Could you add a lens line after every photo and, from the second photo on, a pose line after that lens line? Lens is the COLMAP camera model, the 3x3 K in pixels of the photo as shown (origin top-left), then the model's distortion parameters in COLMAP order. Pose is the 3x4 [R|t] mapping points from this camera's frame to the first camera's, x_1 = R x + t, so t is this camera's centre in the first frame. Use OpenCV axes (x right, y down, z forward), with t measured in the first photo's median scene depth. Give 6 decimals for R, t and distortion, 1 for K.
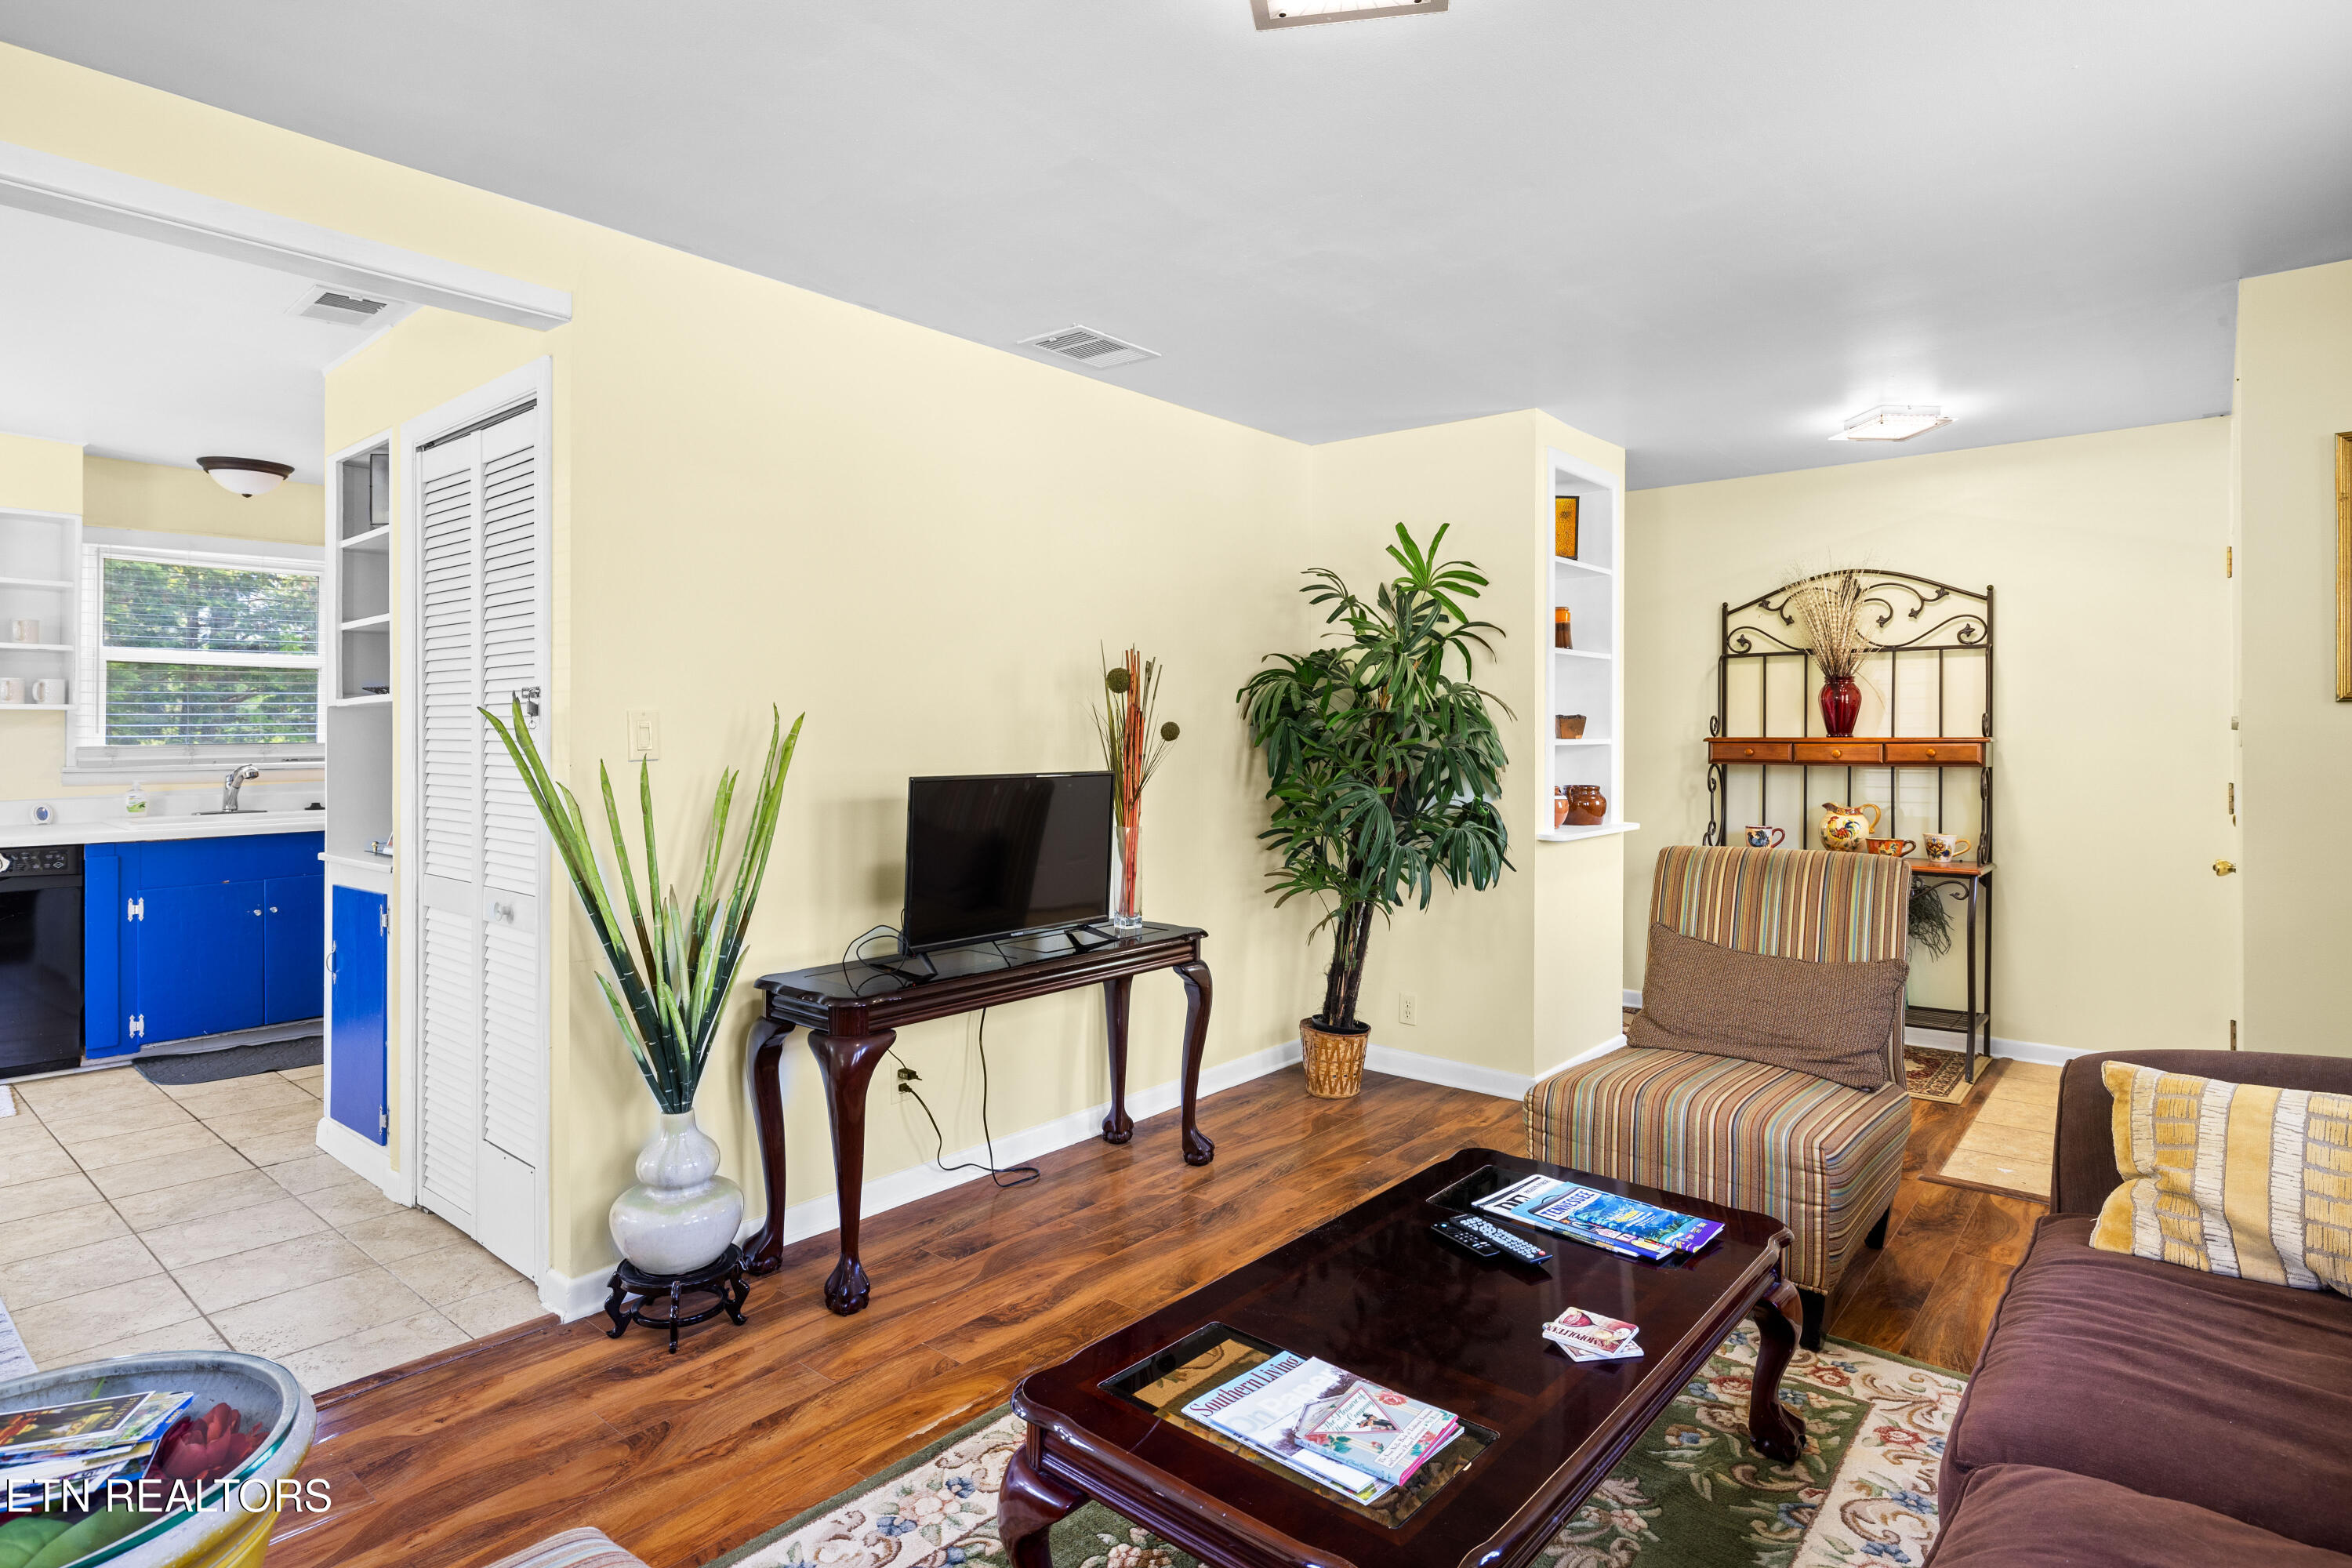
lens RADIAL K [[1264.4, 0, 1151.1], [0, 1264.4, 736.2], [0, 0, 1]] dist [-0.001591, -0.001317]
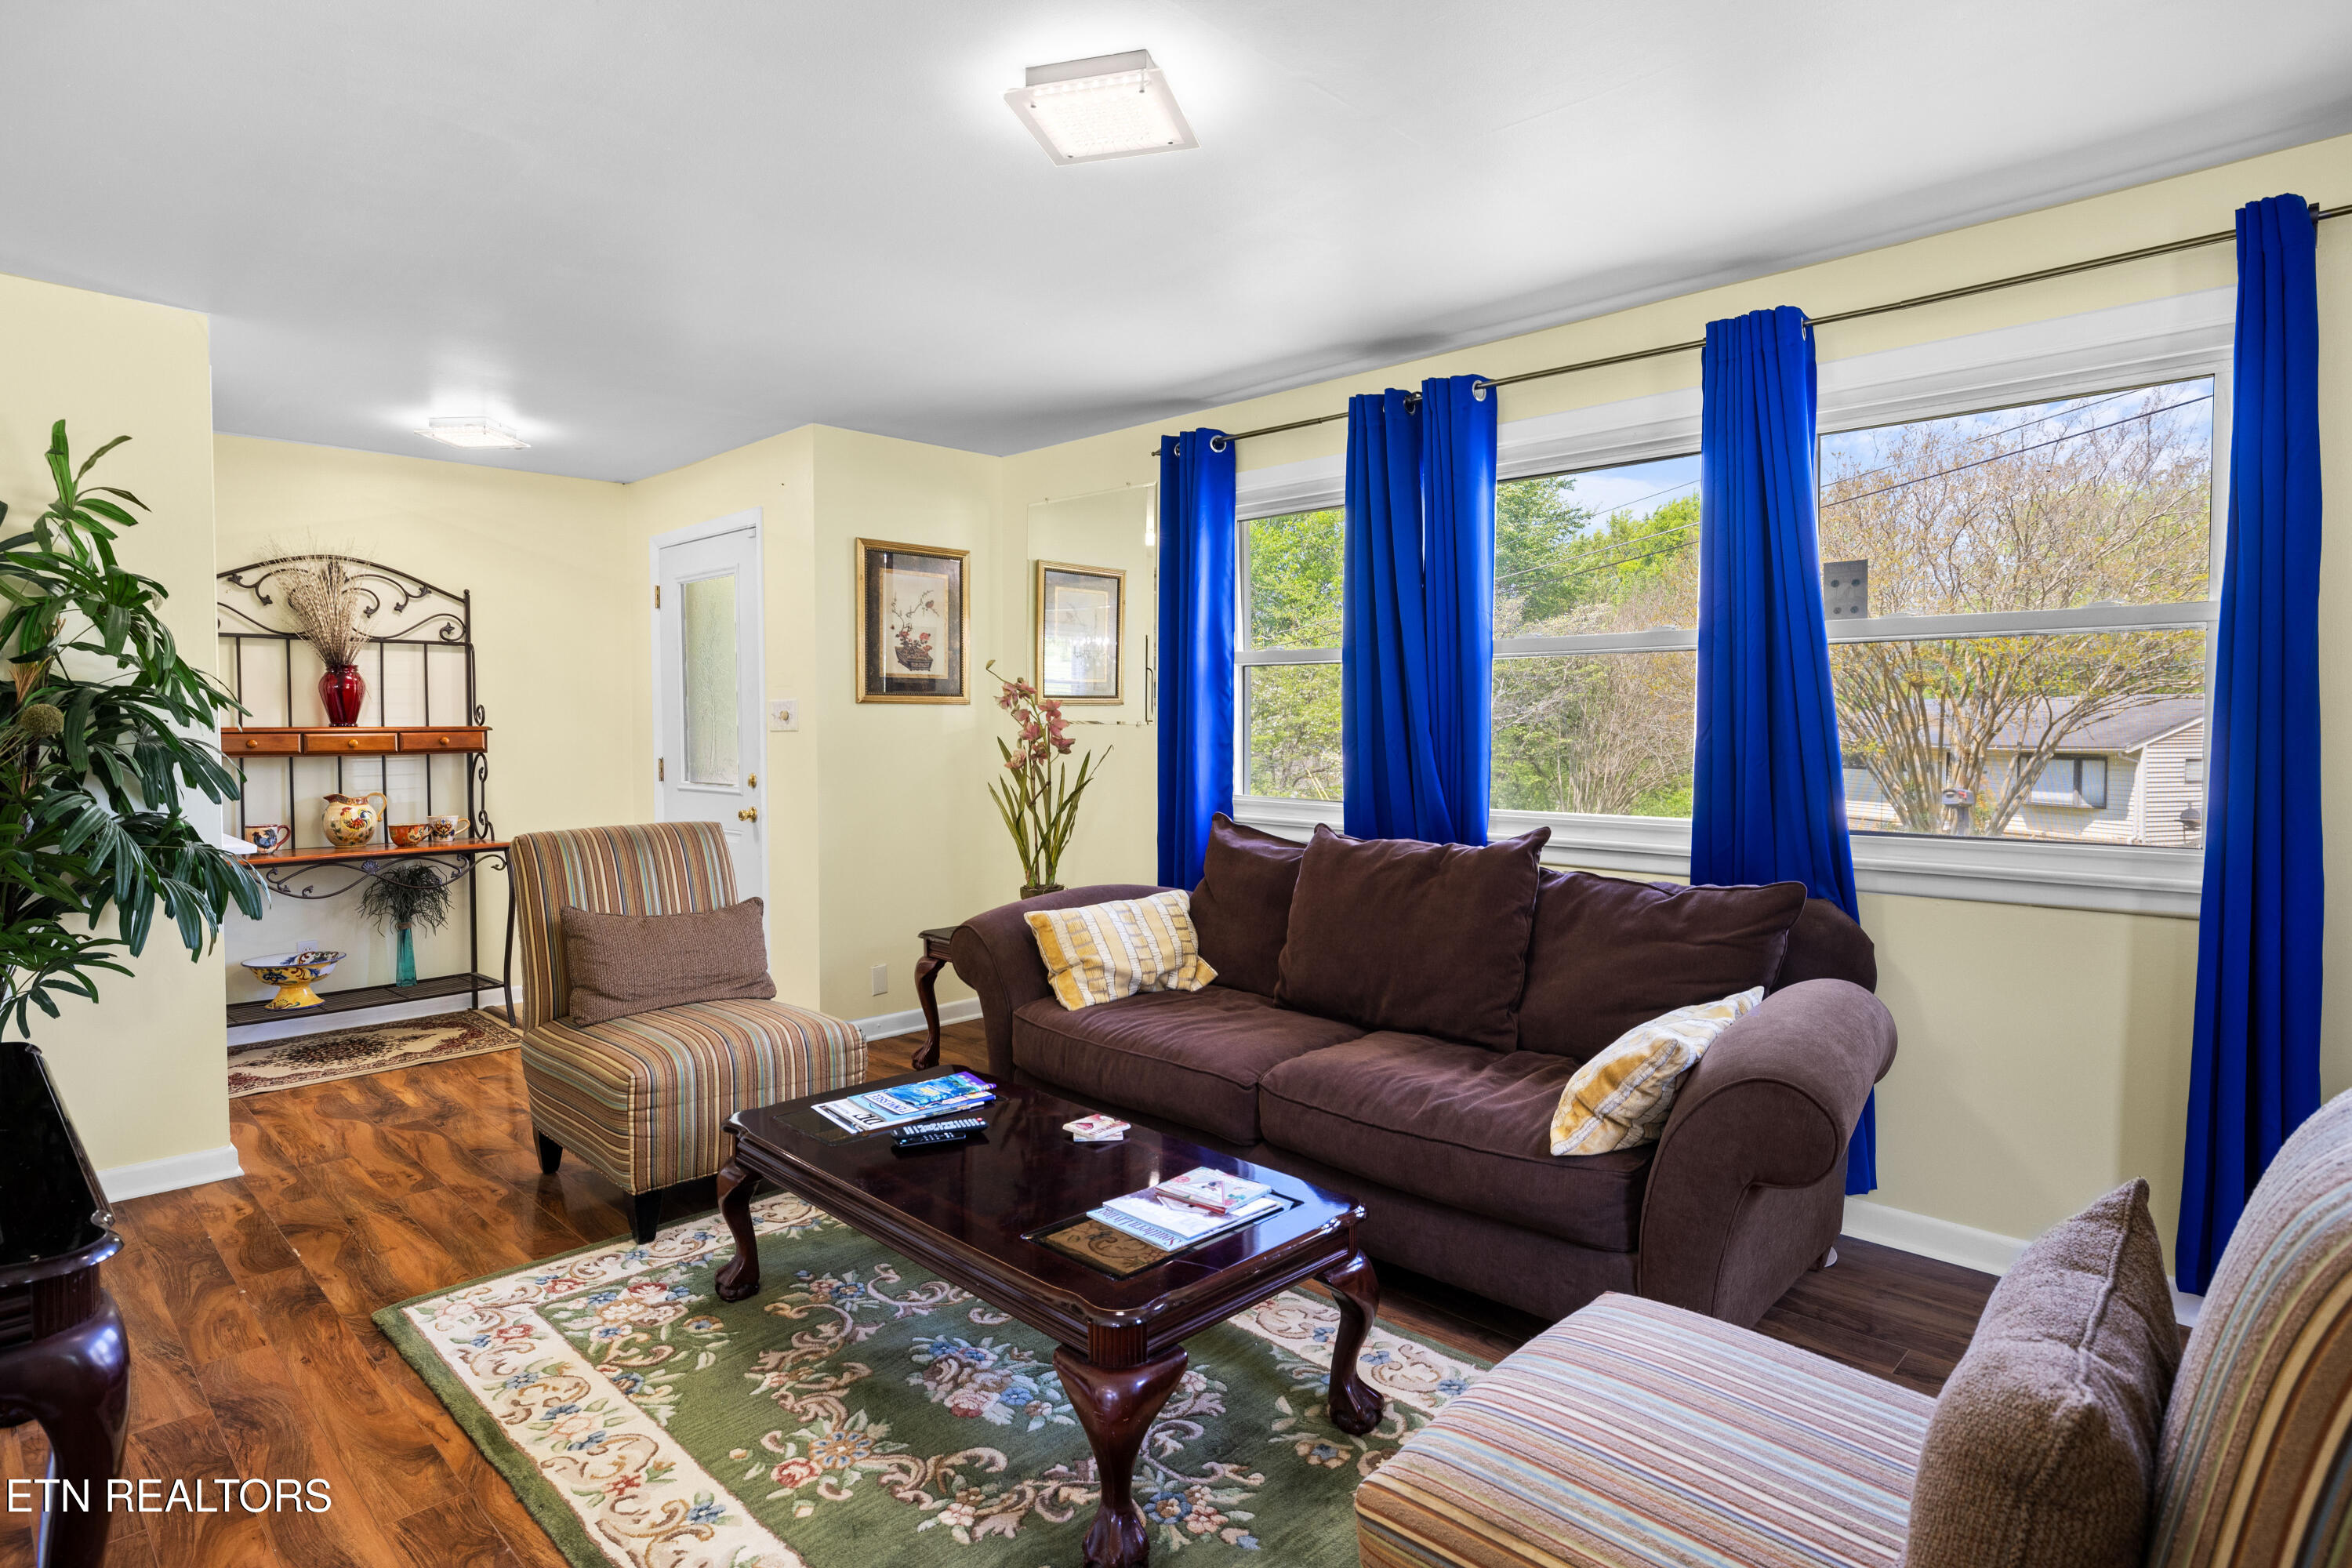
lens RADIAL K [[1264.4, 0, 1175.2], [0, 1264.4, 780.7], [0, 0, 1]] dist [-0.001591, -0.001317]
pose [[0.047387, -0.046717, 0.997784, -0.424798], [0.002690, 0.998908, 0.046642, -0.001424], [-0.998873, 0.000474, 0.047461, 0.320337]]
